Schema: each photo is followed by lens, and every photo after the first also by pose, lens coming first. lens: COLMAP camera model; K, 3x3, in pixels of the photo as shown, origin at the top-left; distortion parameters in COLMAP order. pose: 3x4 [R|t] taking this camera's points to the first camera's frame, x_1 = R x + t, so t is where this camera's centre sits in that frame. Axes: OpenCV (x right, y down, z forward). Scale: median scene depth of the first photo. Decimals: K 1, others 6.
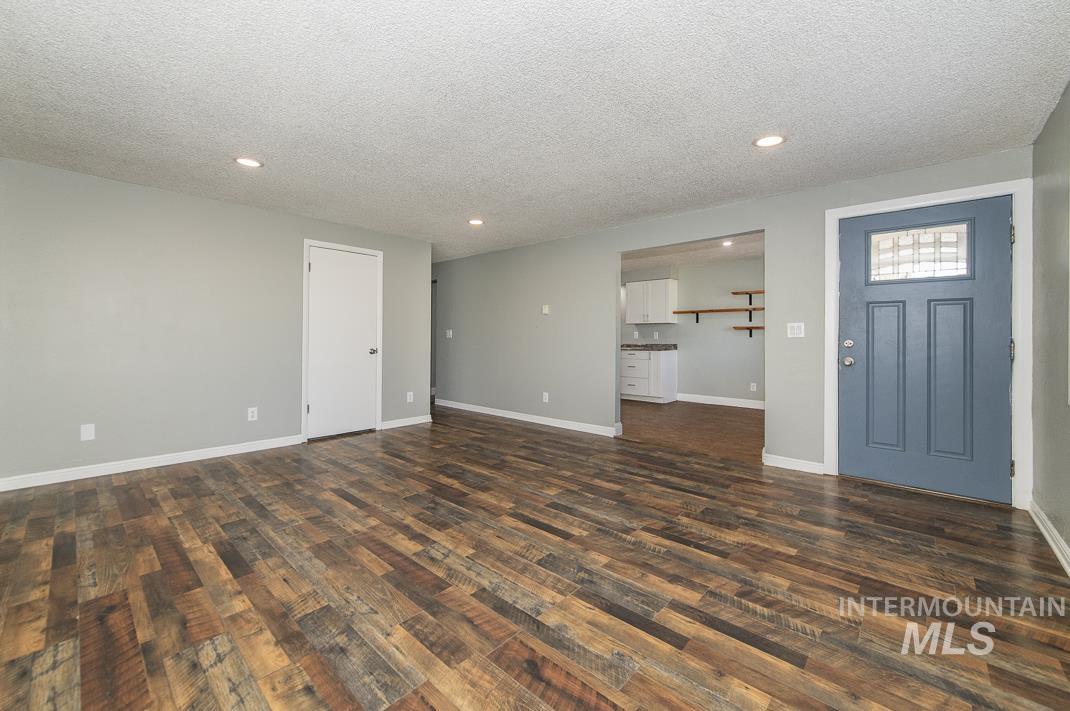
lens RADIAL K [[421.2, 0, 530.6], [0, 421.2, 342.1], [0, 0, 1]] dist [-0.000808, -0.000149]
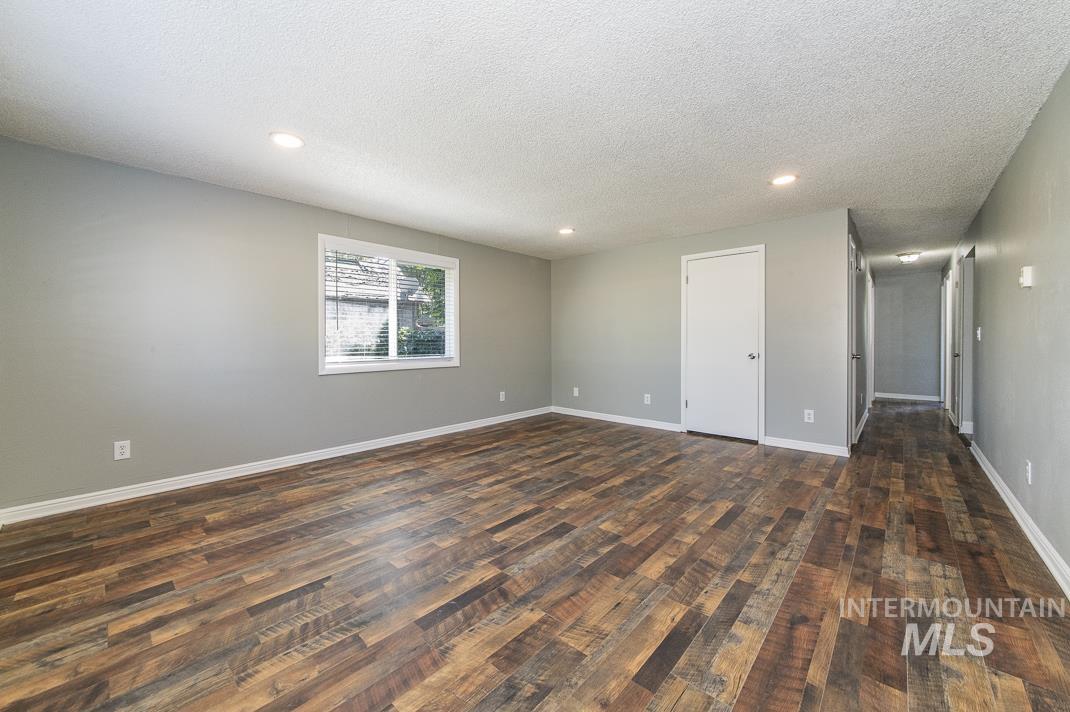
lens RADIAL K [[408.5, 0, 531.1], [0, 408.5, 350.2], [0, 0, 1]] dist [-0.000092, -0.000039]
pose [[0.004287, 0.018192, -0.999825, 0.988518], [-0.006167, 0.999816, 0.018165, -0.007470], [0.999972, 0.006088, 0.004398, 0.981743]]
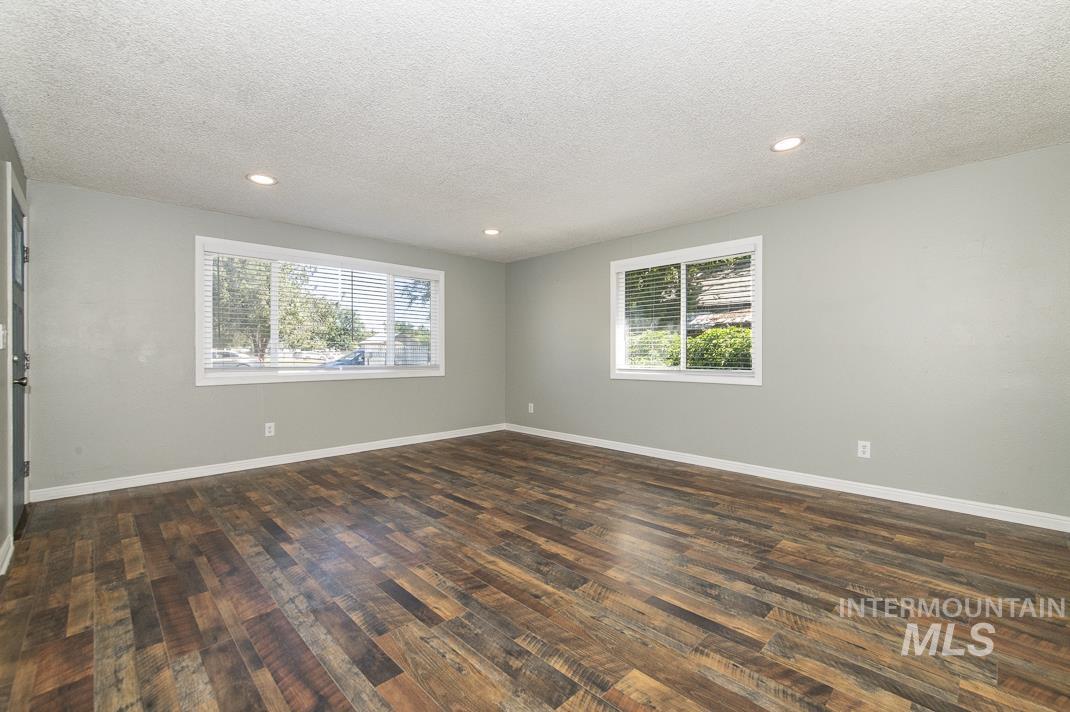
lens RADIAL K [[470.2, 0, 535.0], [0, 470.2, 356.0], [0, 0, 1]] dist [-0.001147, 0.000699]
pose [[-0.997709, -0.002595, 0.067595, -0.269464], [-0.001327, 0.999822, 0.018797, -0.020596], [-0.067632, 0.018664, -0.997536, 2.254460]]
